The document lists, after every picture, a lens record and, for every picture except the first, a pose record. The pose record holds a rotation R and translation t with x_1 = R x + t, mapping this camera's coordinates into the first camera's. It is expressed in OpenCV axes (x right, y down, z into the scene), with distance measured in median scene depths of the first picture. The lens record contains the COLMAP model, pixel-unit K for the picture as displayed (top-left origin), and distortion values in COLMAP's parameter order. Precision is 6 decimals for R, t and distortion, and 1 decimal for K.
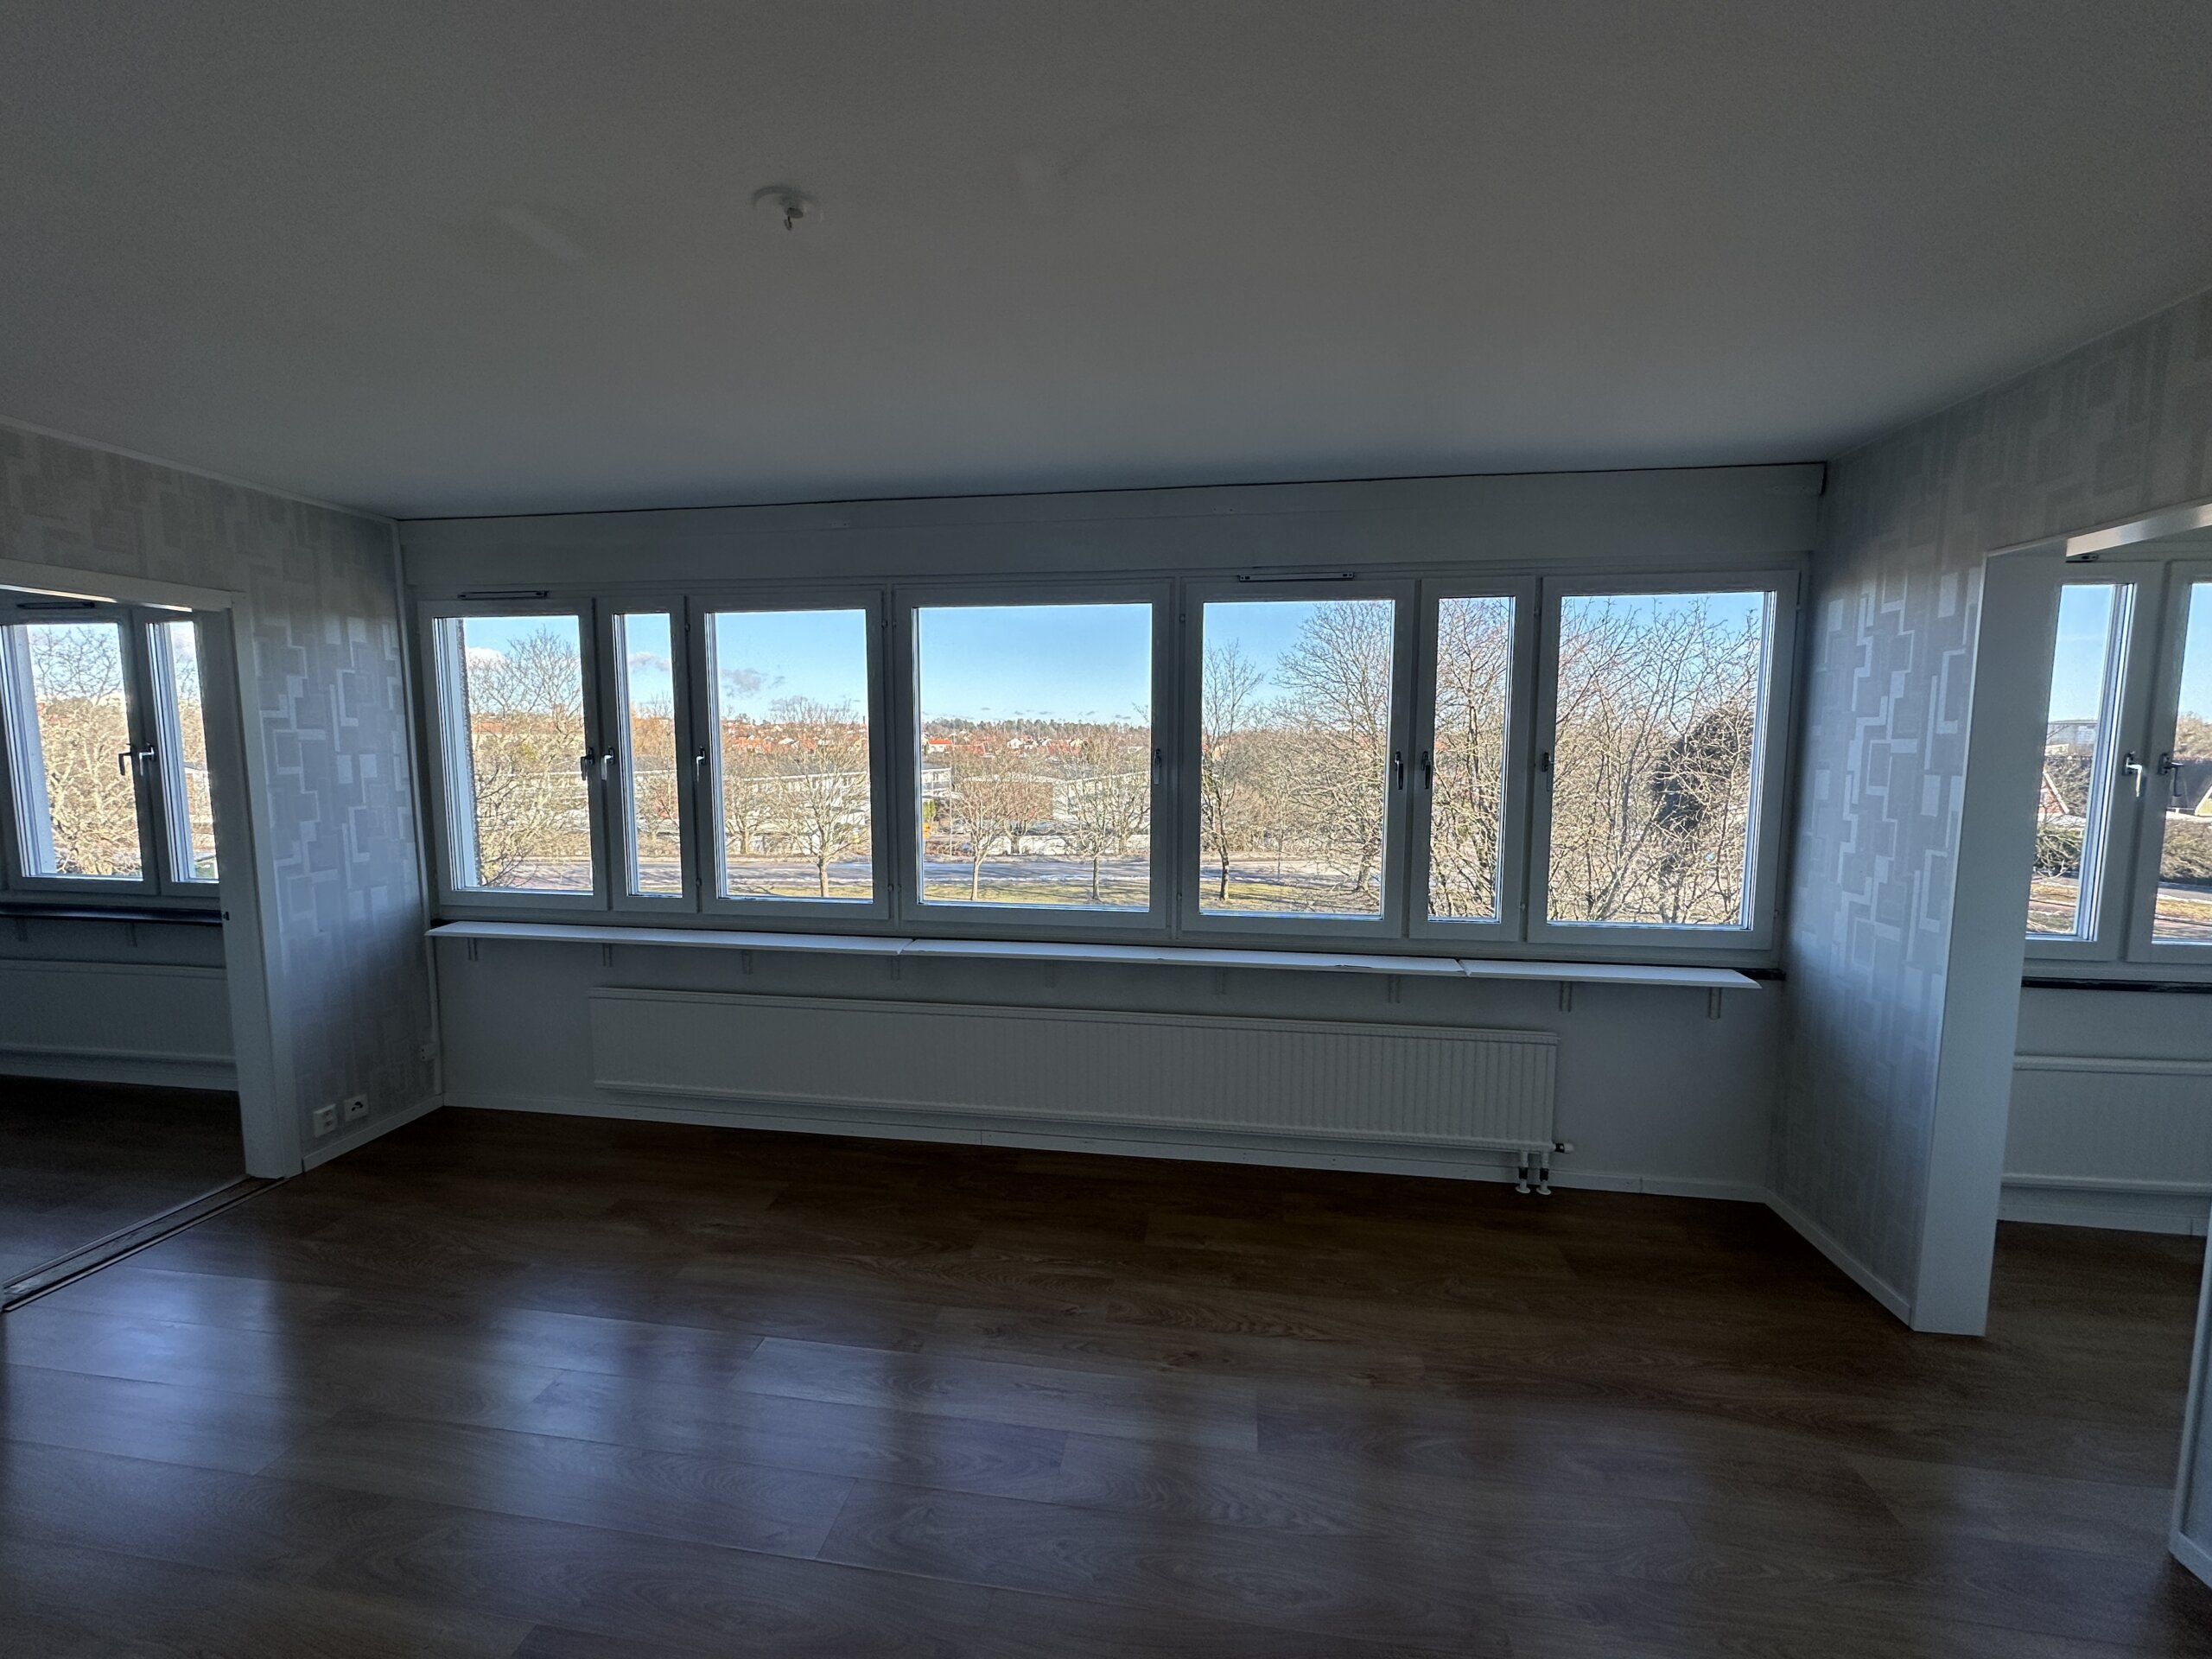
lens RADIAL K [[878.8, 0, 1096.2], [0, 878.8, 822.8], [0, 0, 1]] dist [-0.003626, 0.000606]
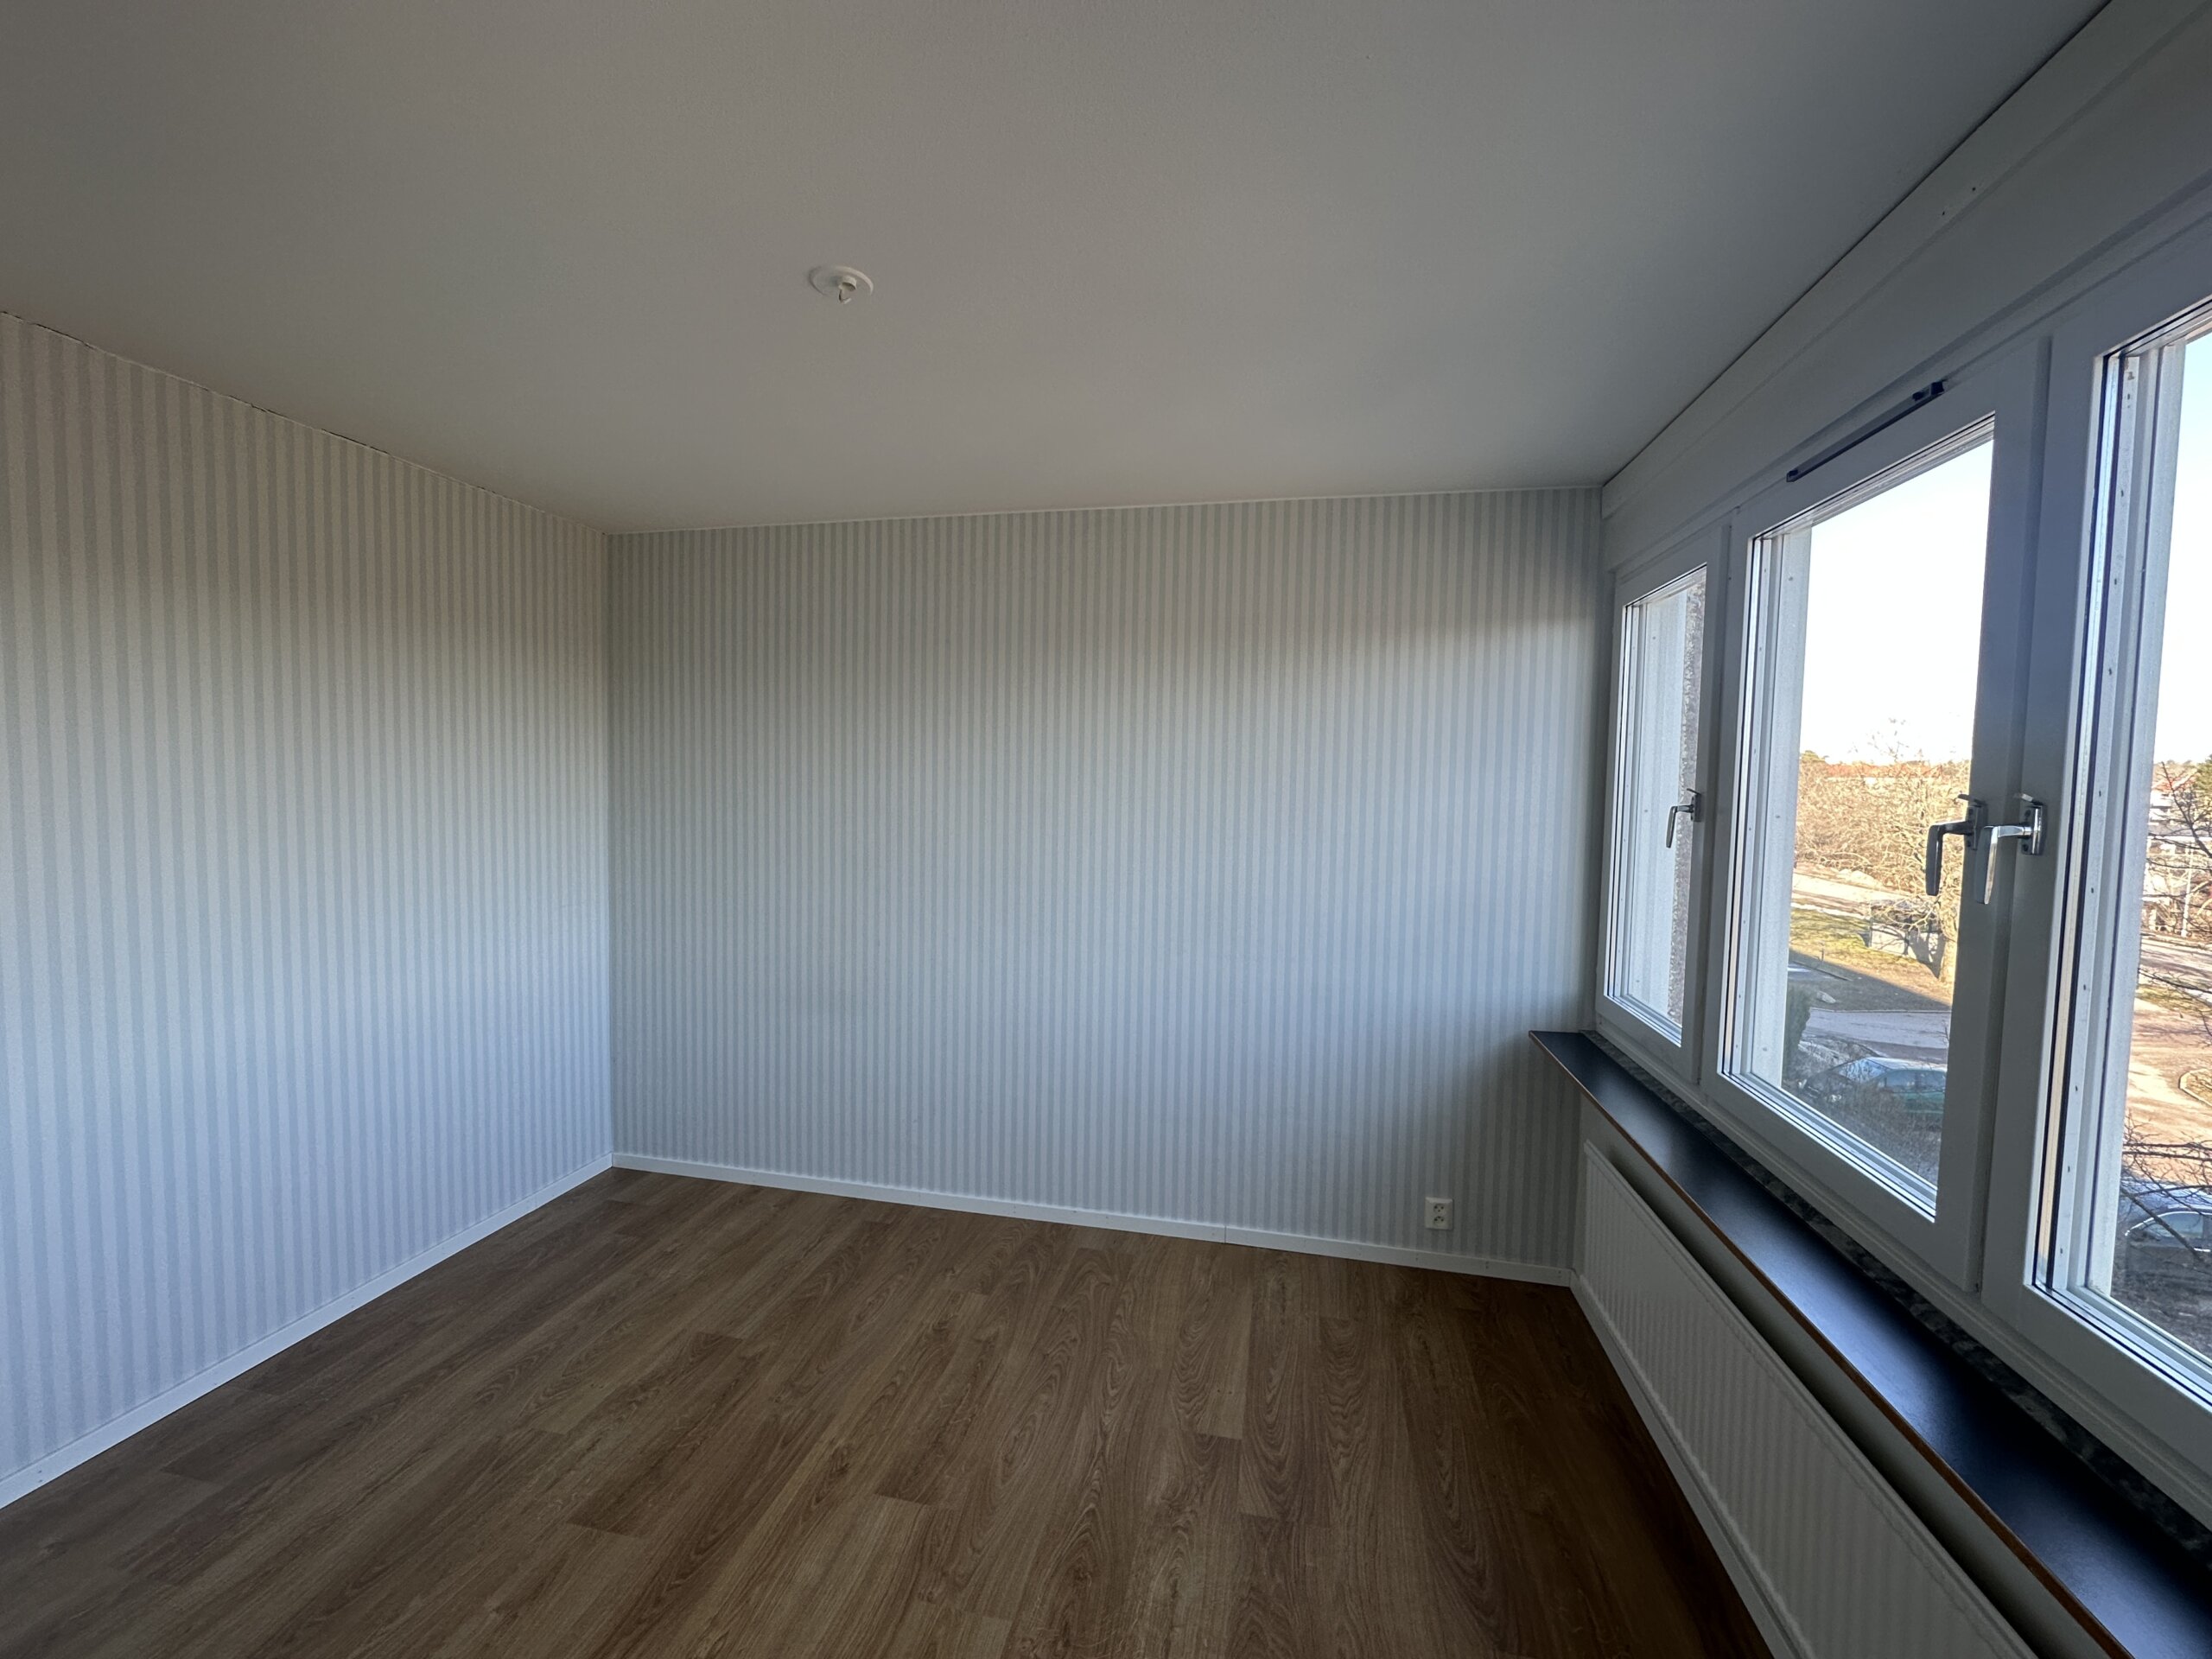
lens RADIAL K [[878.8, 0, 1106.2], [0, 878.8, 835.4], [0, 0, 1]] dist [-0.003626, 0.000606]
pose [[-0.069318, 0.058133, -0.995899, -0.786337], [-0.113412, 0.991369, 0.065763, -0.063222], [0.991127, 0.117505, -0.062127, 0.729511]]
